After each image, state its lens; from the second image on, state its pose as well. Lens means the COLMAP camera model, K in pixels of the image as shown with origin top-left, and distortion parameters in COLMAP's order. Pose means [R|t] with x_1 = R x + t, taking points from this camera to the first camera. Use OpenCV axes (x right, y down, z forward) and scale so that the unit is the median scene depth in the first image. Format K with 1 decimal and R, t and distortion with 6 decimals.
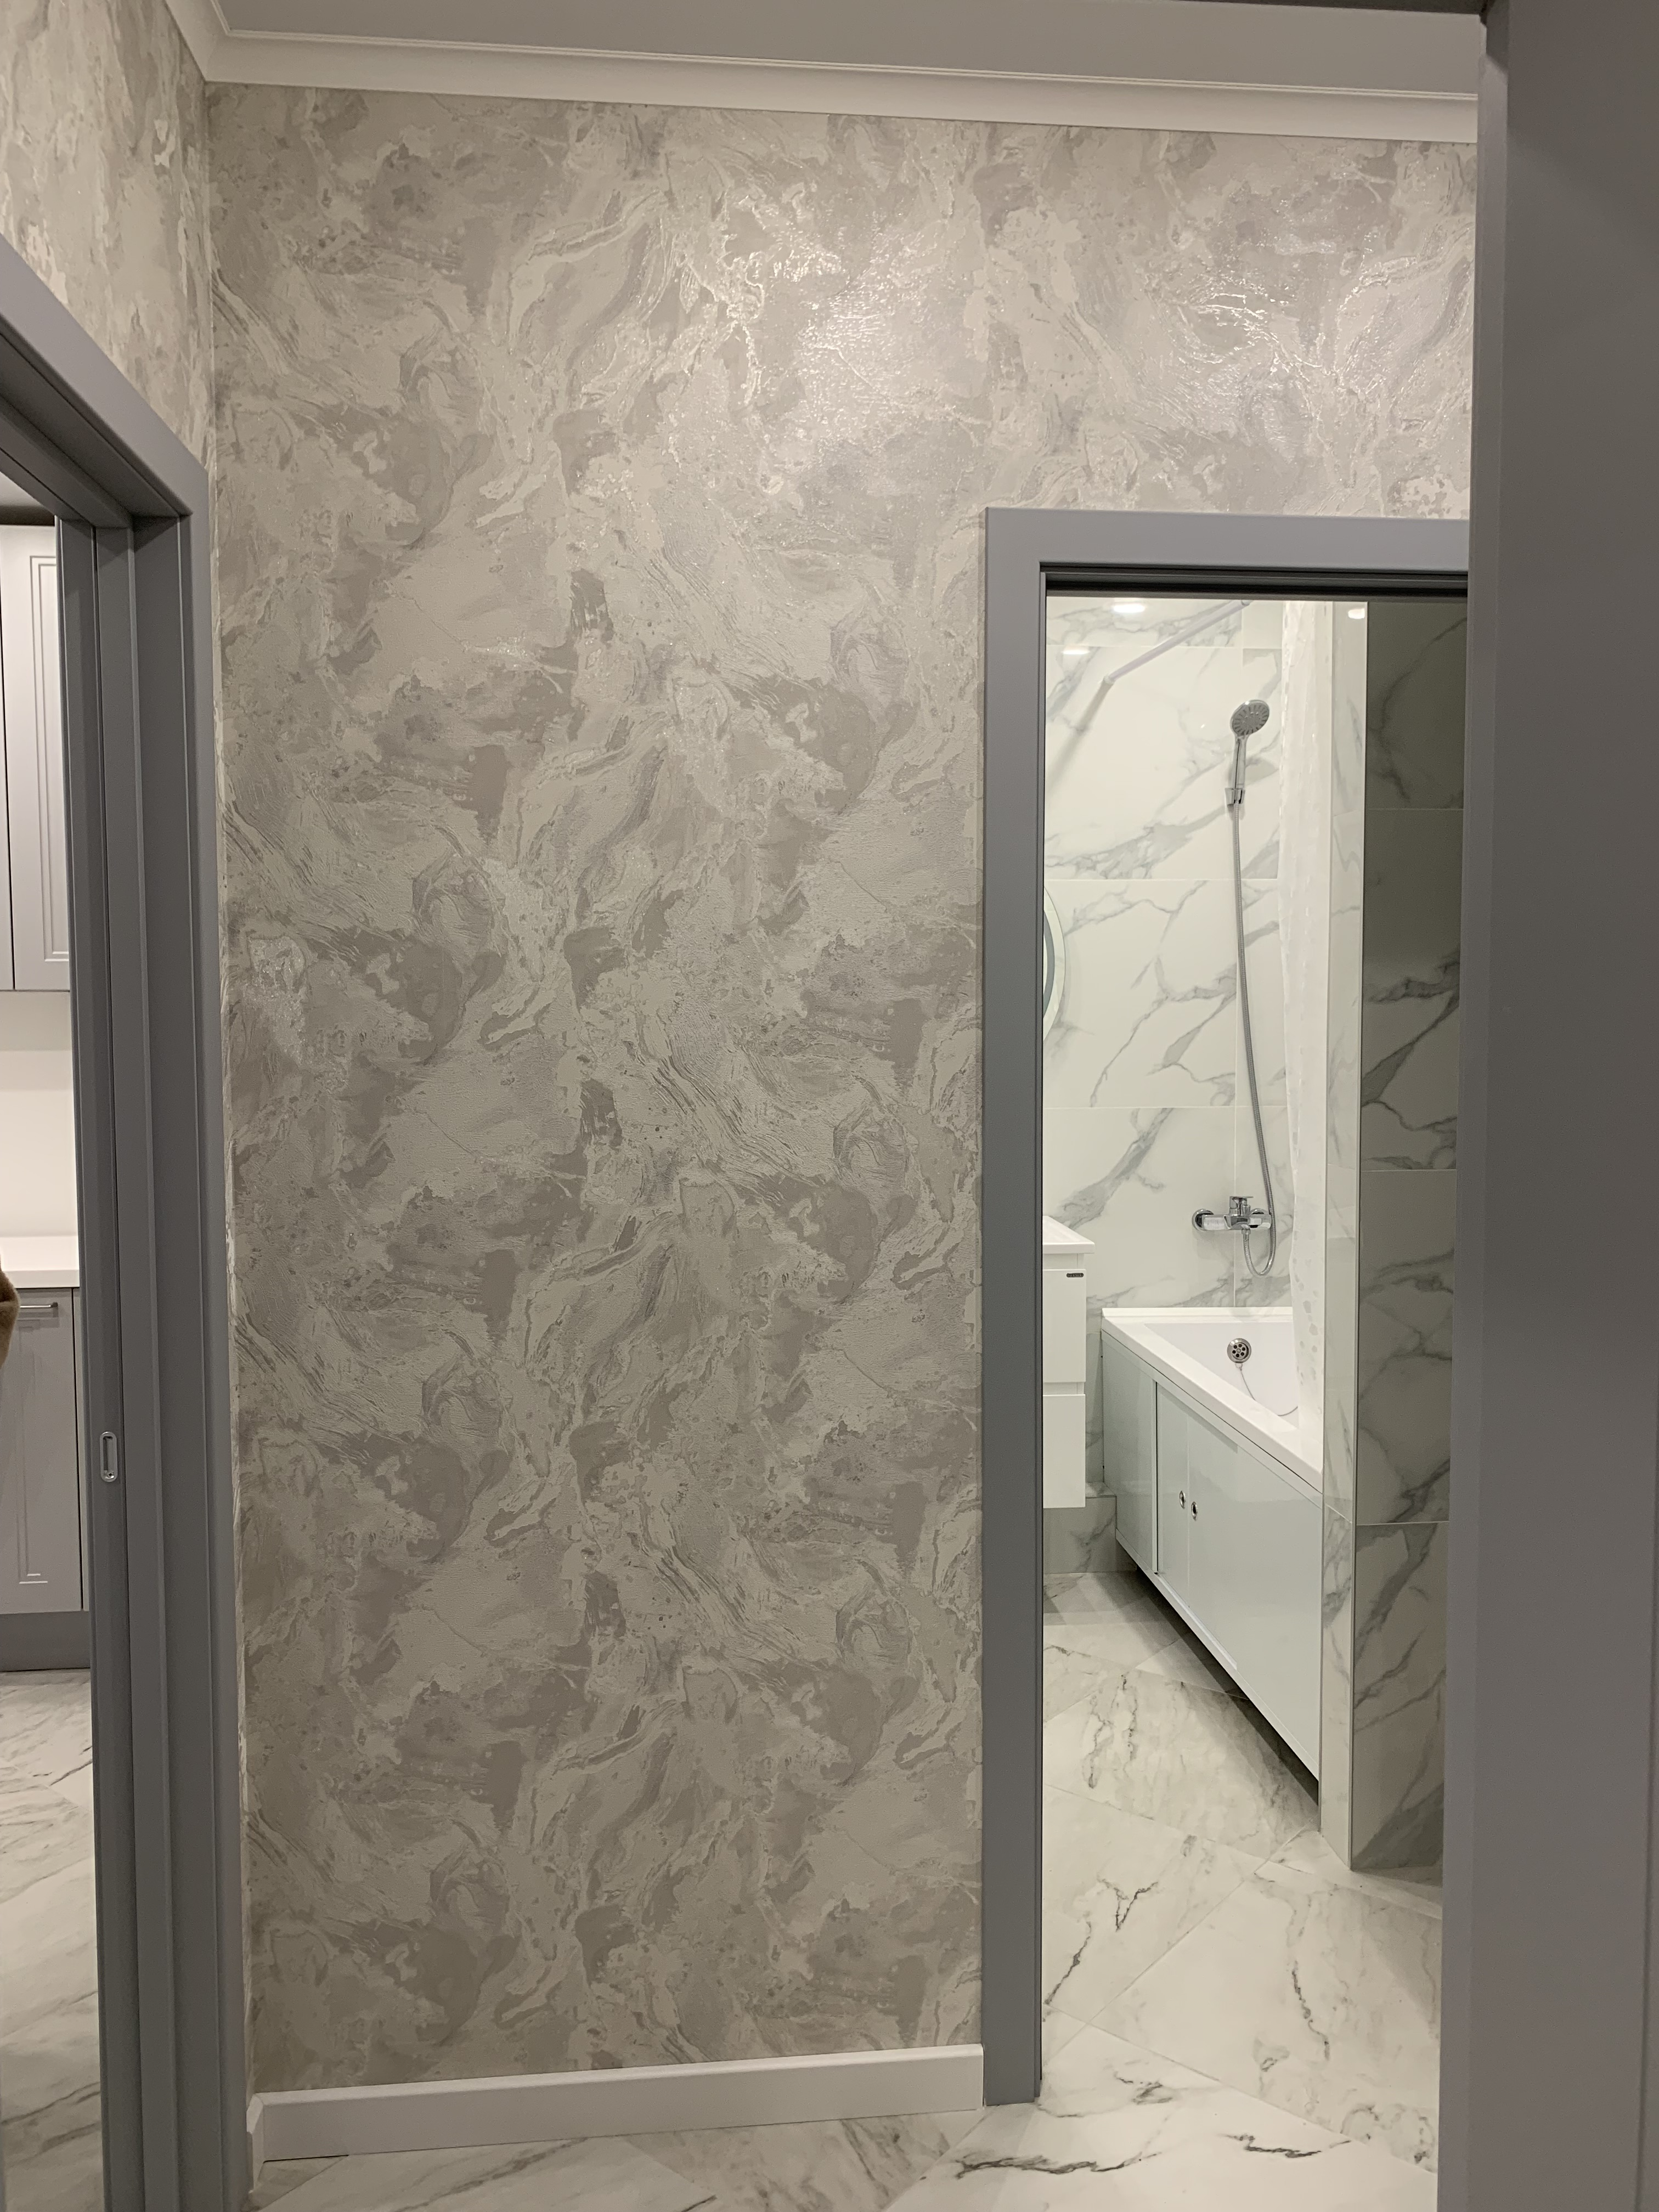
lens RADIAL K [[1697.0, 0, 845.4], [0, 1697.0, 1114.3], [0, 0, 1]] dist [0.028246, -0.035393]
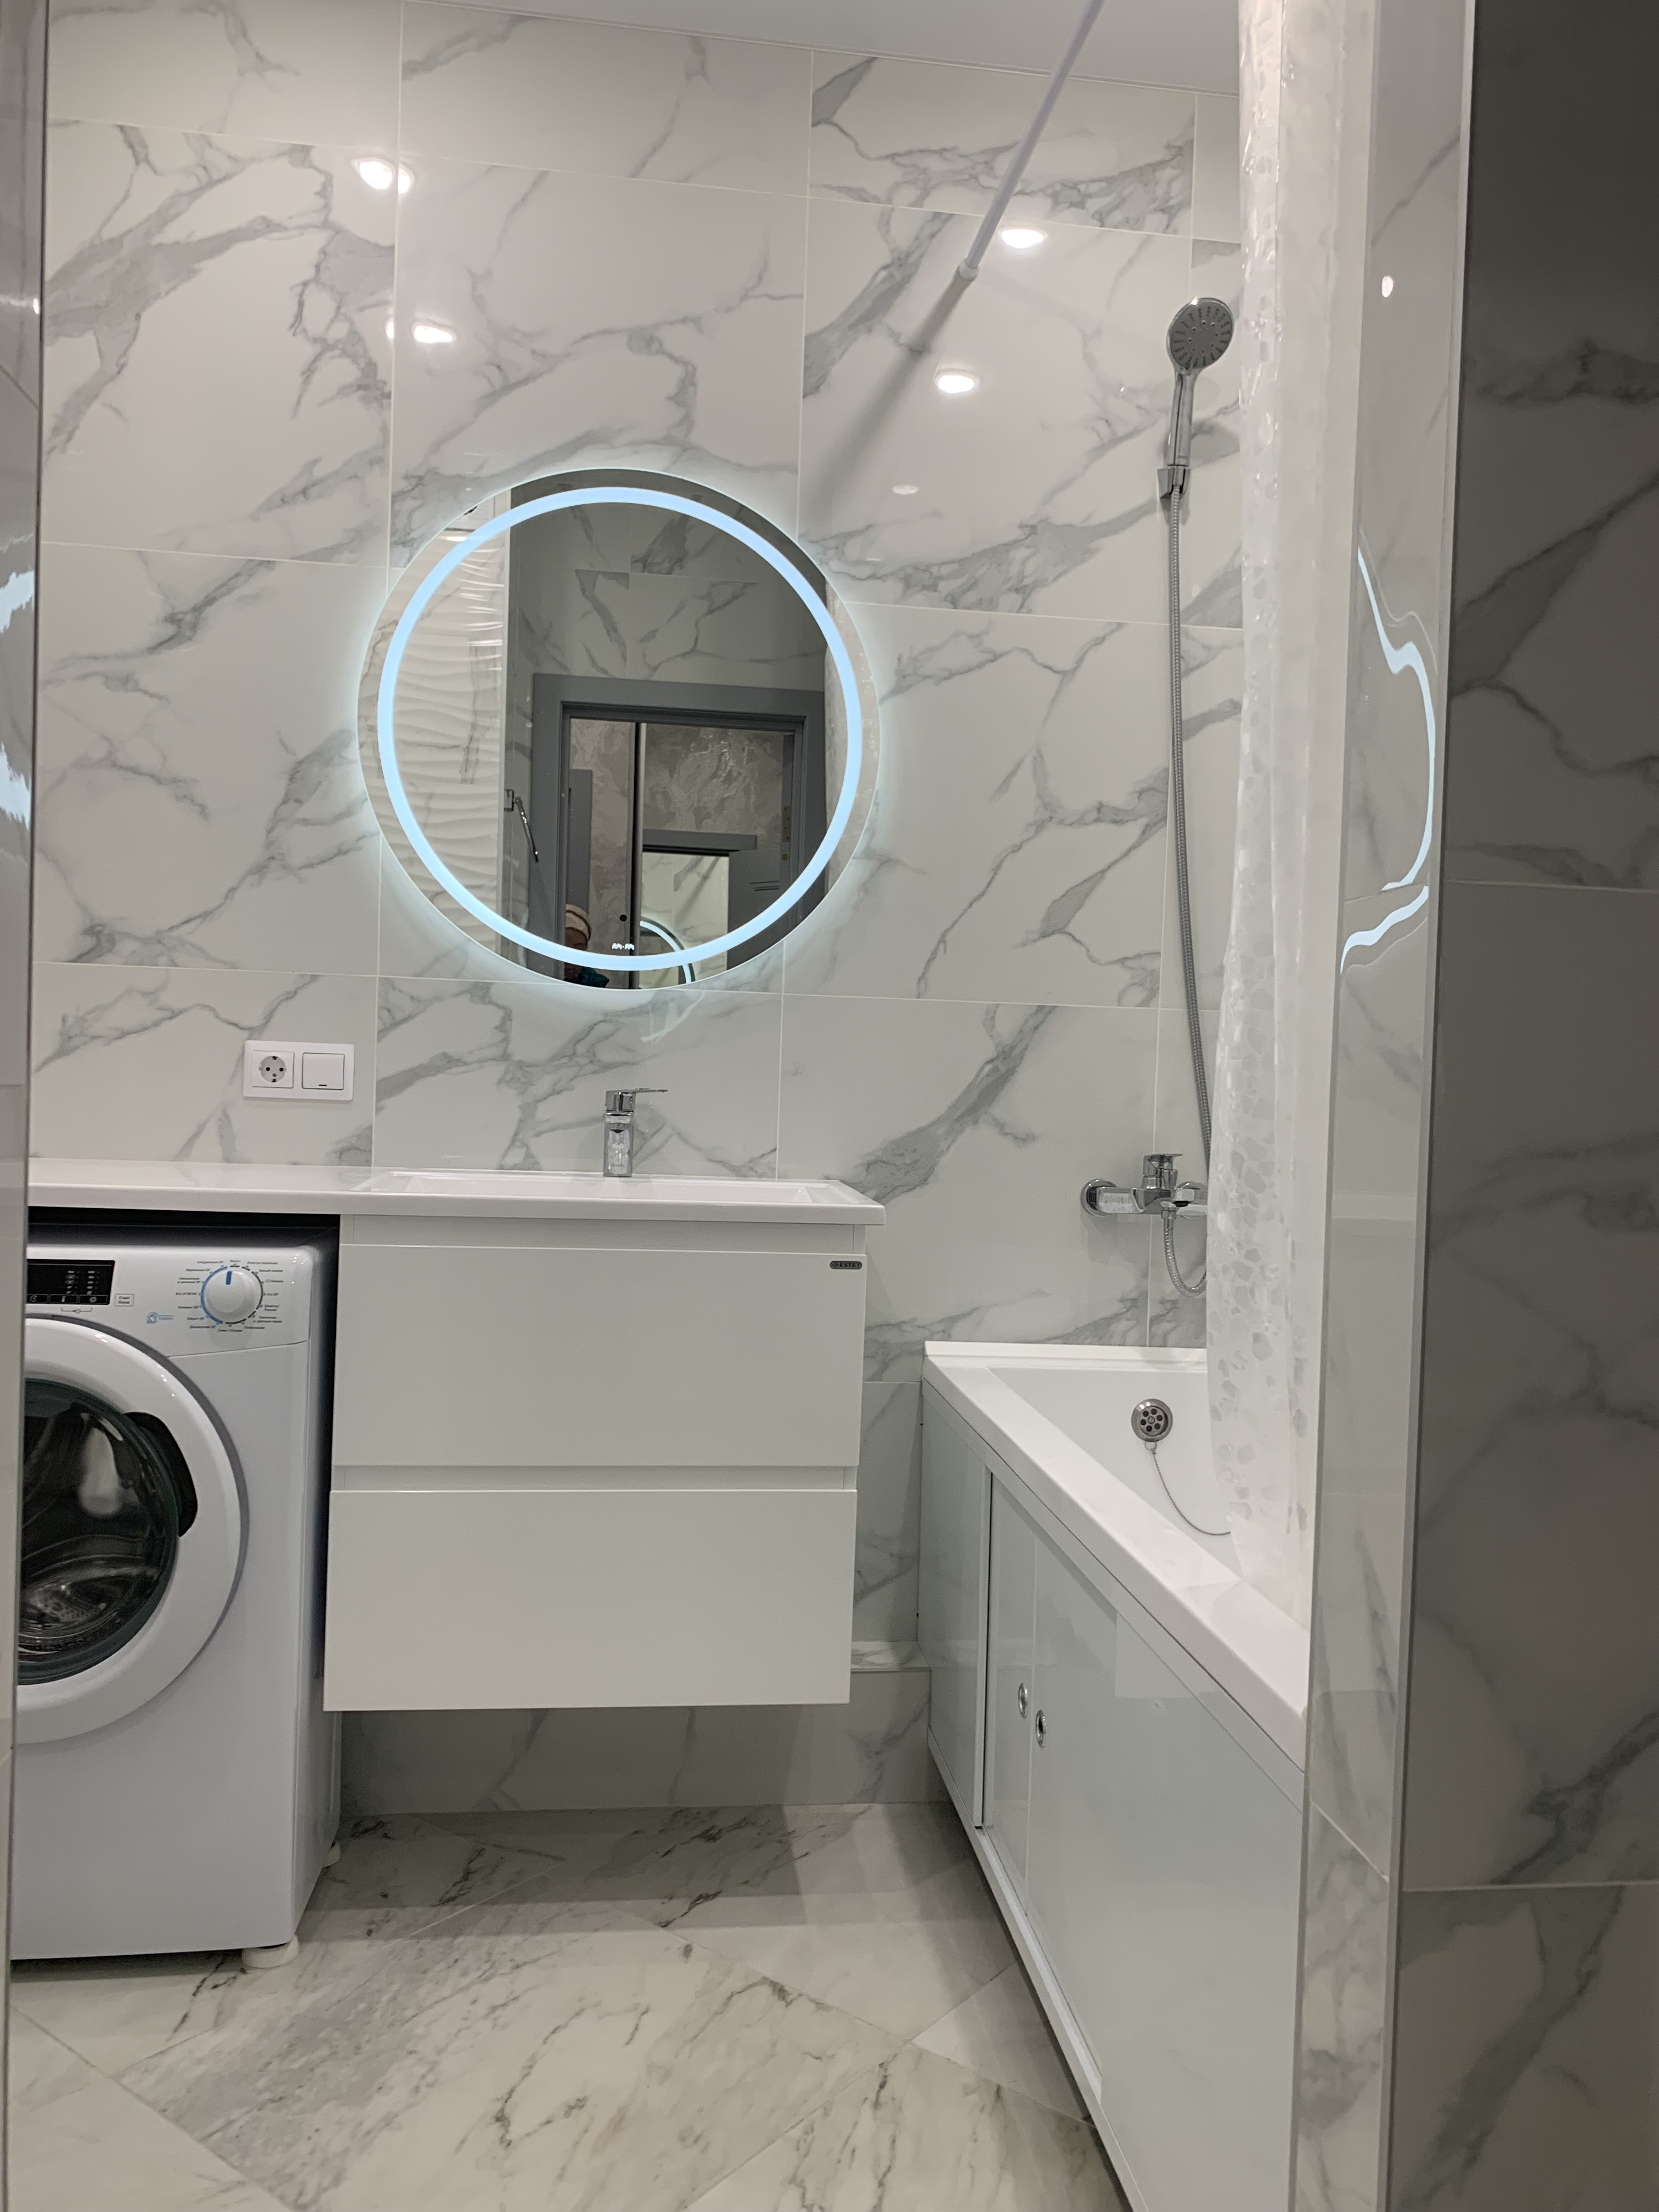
lens RADIAL K [[1697.0, 0, 880.2], [0, 1697.0, 1097.0], [0, 0, 1]] dist [0.028246, -0.035393]
pose [[0.998231, 0.043797, 0.040215, 0.111546], [-0.041387, 0.997404, -0.058921, 0.067060], [-0.042691, 0.057152, 0.997452, 0.420153]]
